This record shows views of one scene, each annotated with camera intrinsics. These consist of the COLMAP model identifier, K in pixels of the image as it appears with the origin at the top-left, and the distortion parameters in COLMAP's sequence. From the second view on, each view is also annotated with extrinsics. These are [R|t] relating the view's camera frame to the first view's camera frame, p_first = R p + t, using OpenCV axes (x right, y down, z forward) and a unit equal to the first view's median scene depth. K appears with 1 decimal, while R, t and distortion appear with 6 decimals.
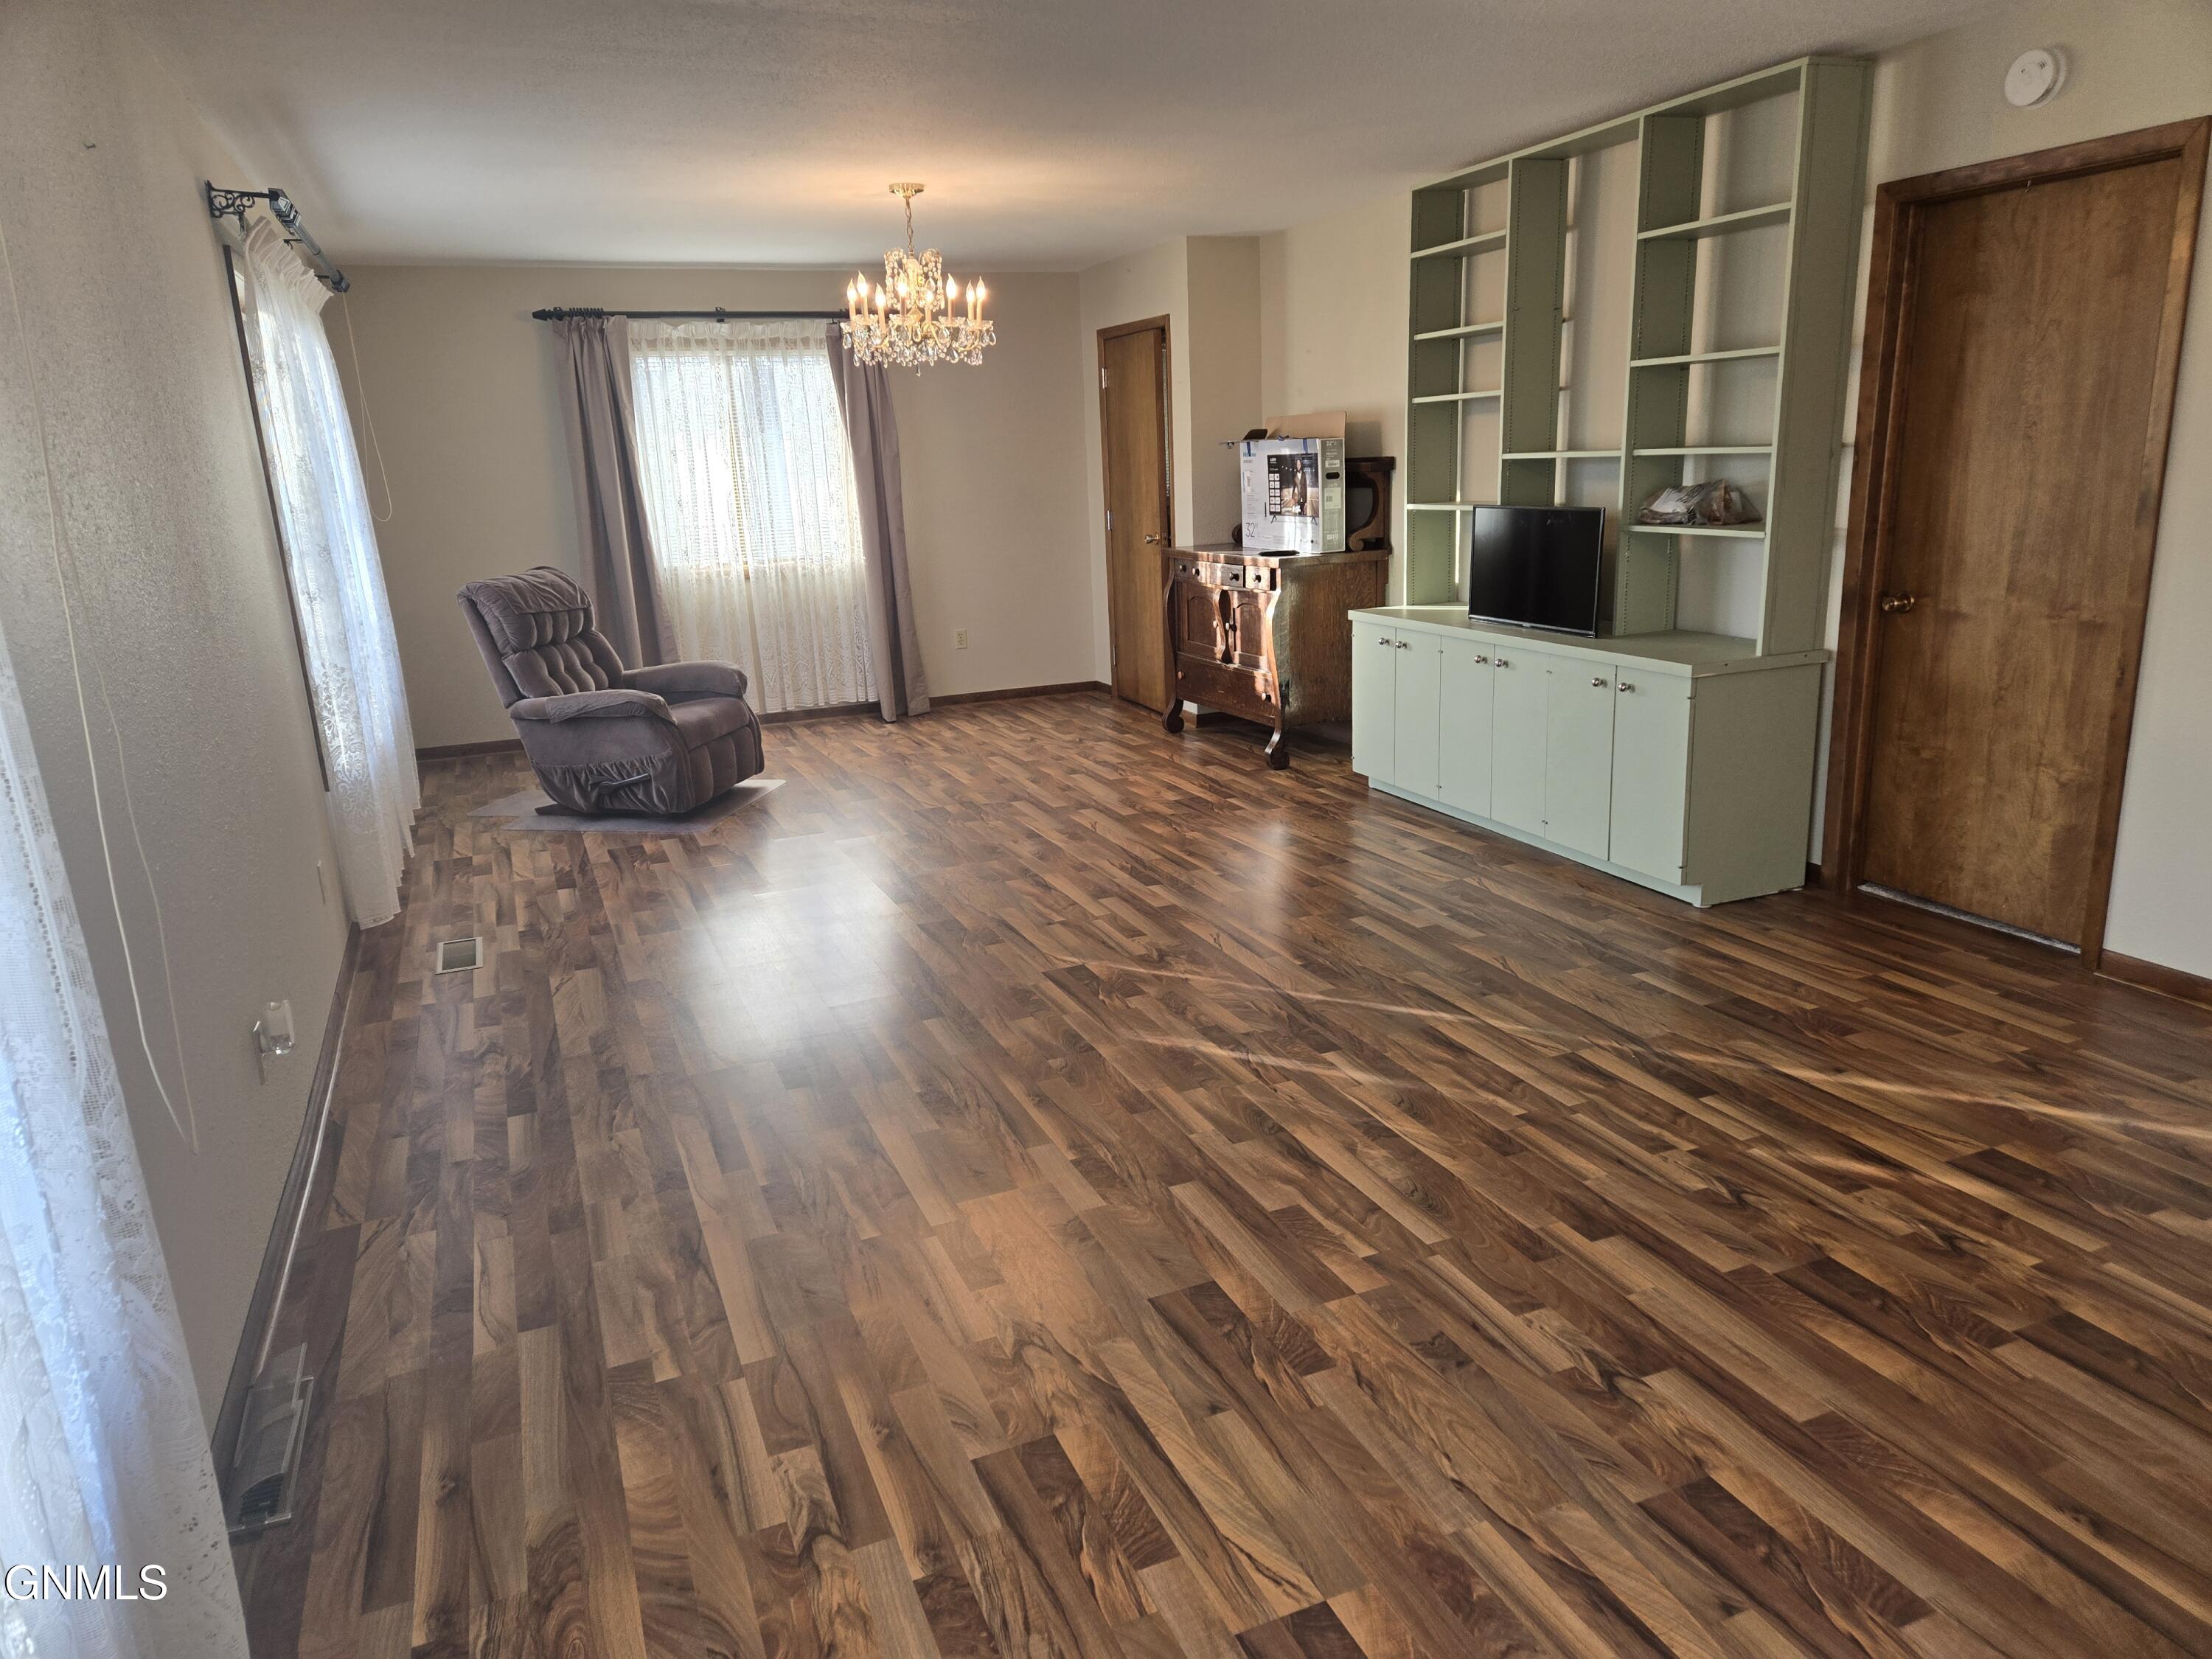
lens RADIAL K [[1463.8, 0, 1107.0], [0, 1463.8, 834.7], [0, 0, 1]] dist [0.011706, 0.000679]
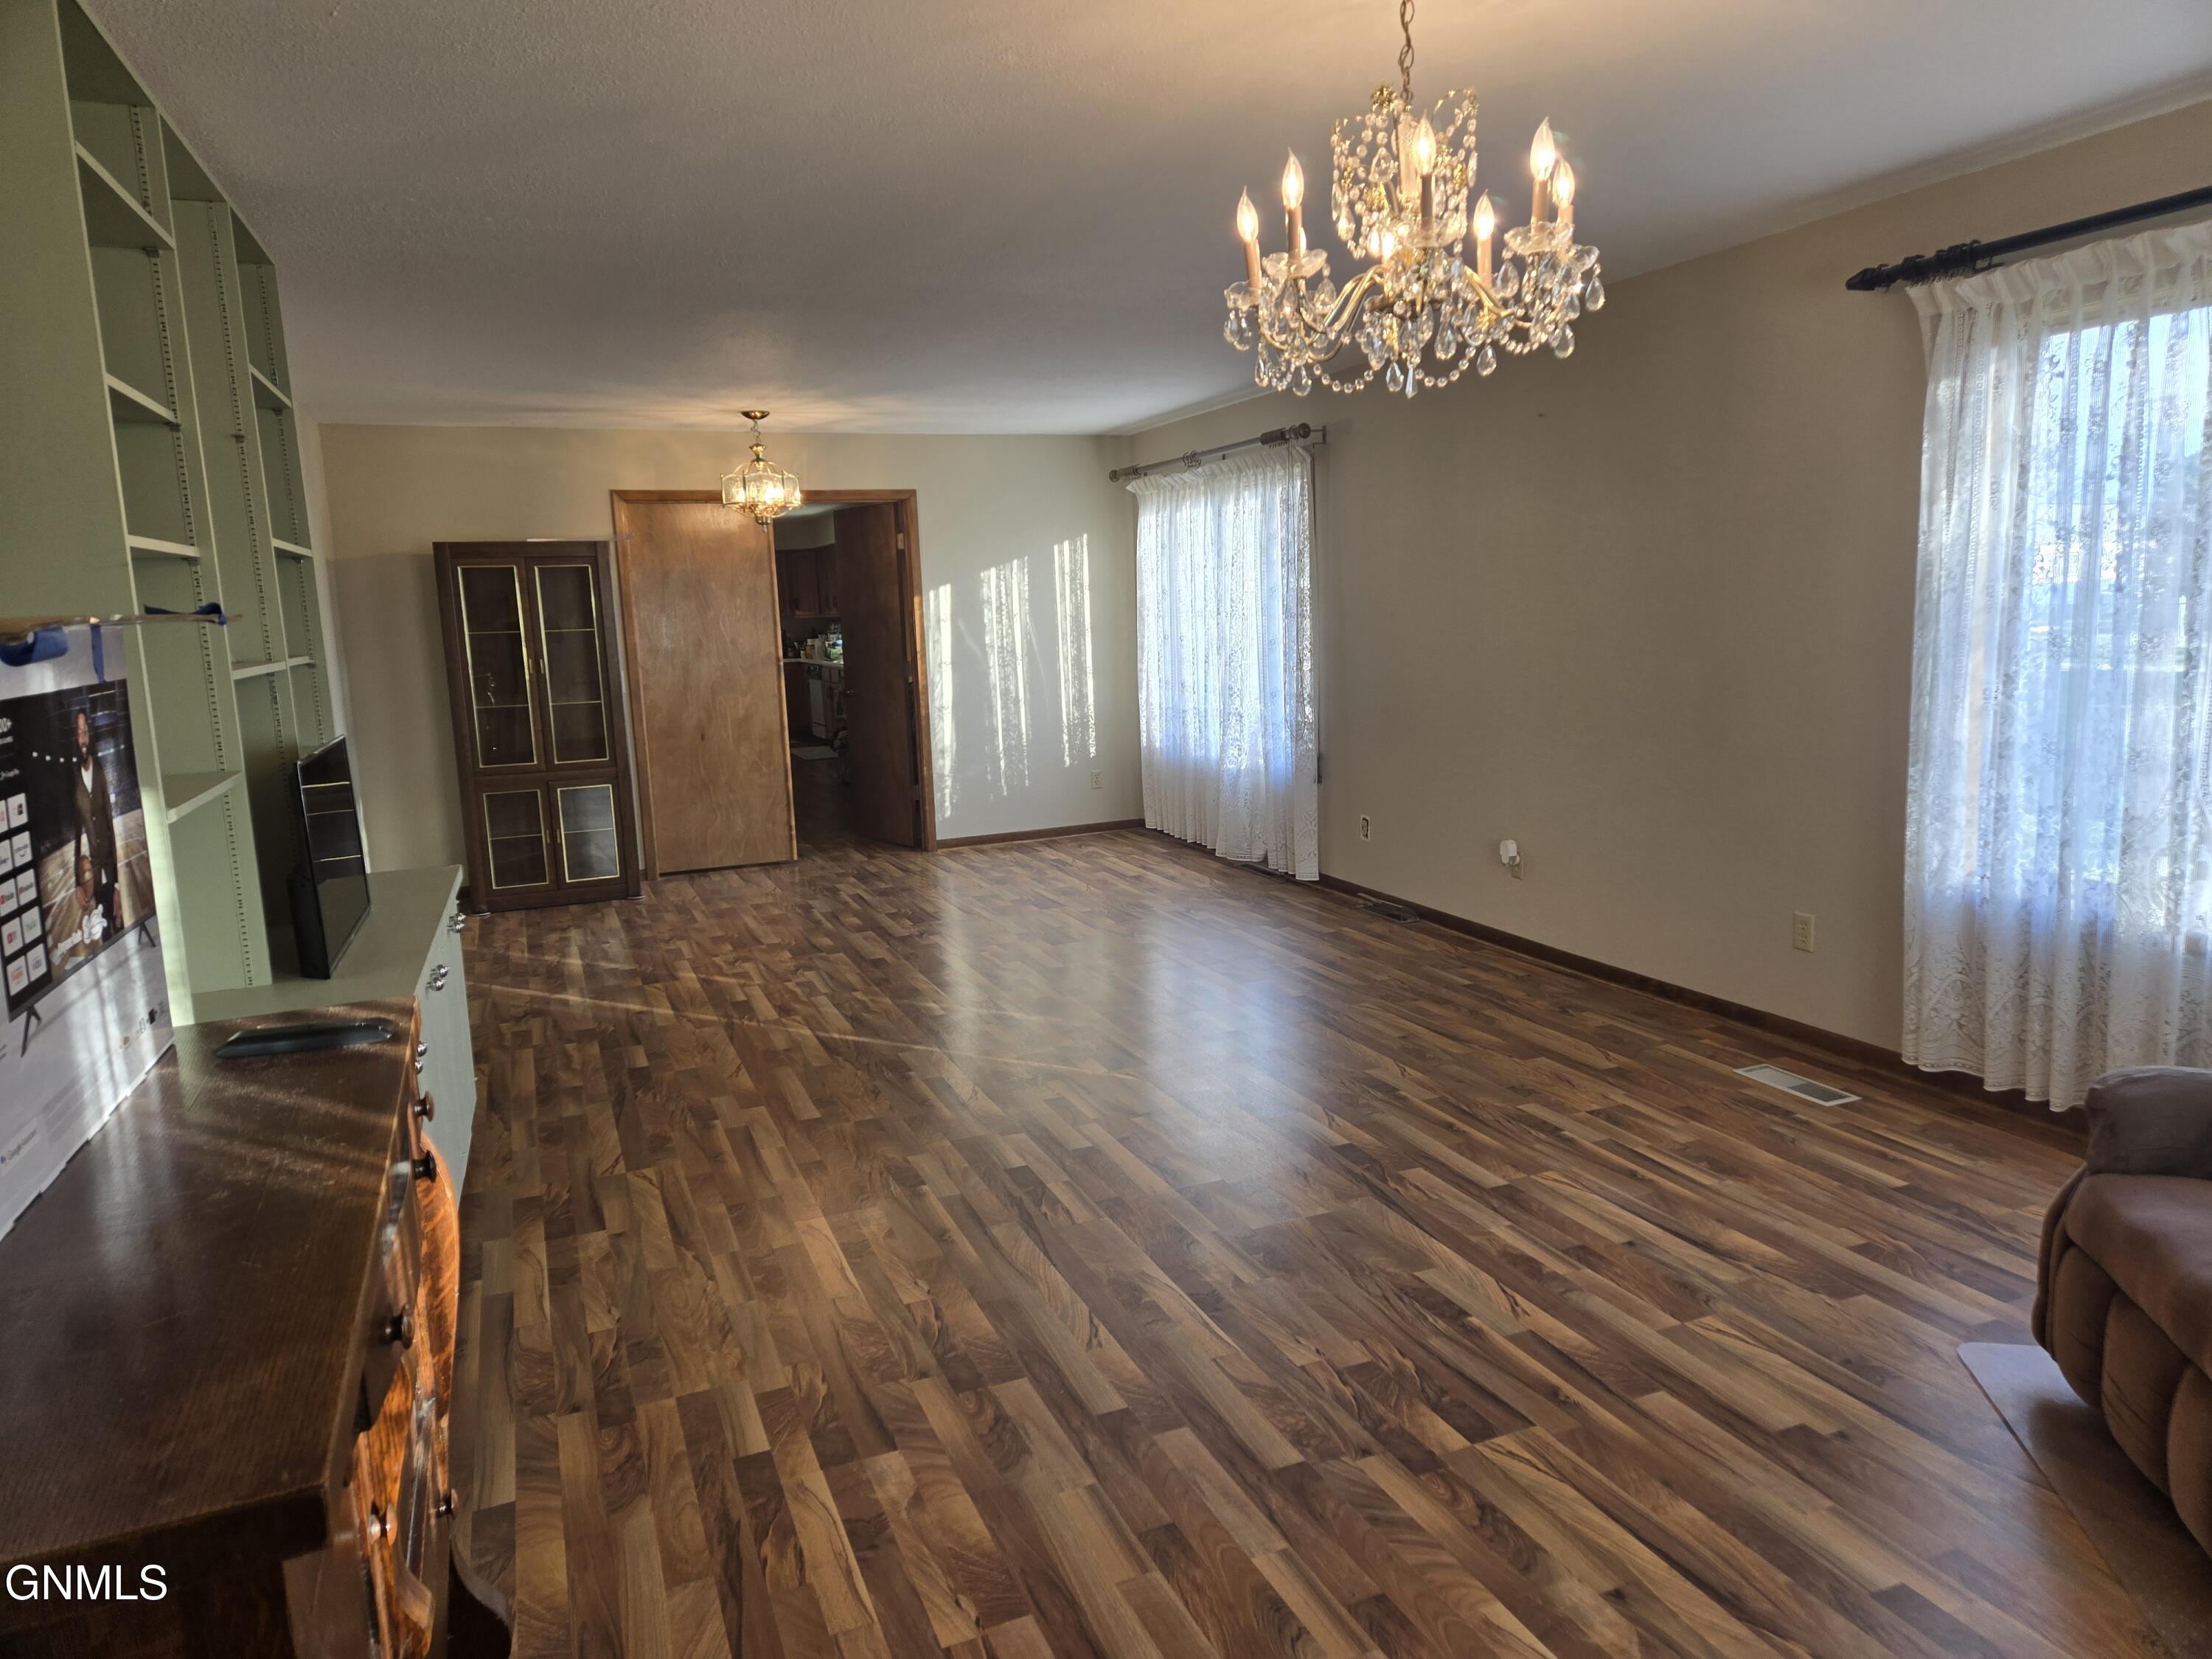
lens RADIAL K [[1463.8, 0, 1107.7], [0, 1463.8, 830.5], [0, 0, 1]] dist [0.011706, 0.000679]
pose [[-0.996813, 0.076193, 0.023621, -0.051505], [0.079283, 0.913634, 0.398732, -0.479021], [0.008800, 0.399335, -0.916763, 1.847935]]
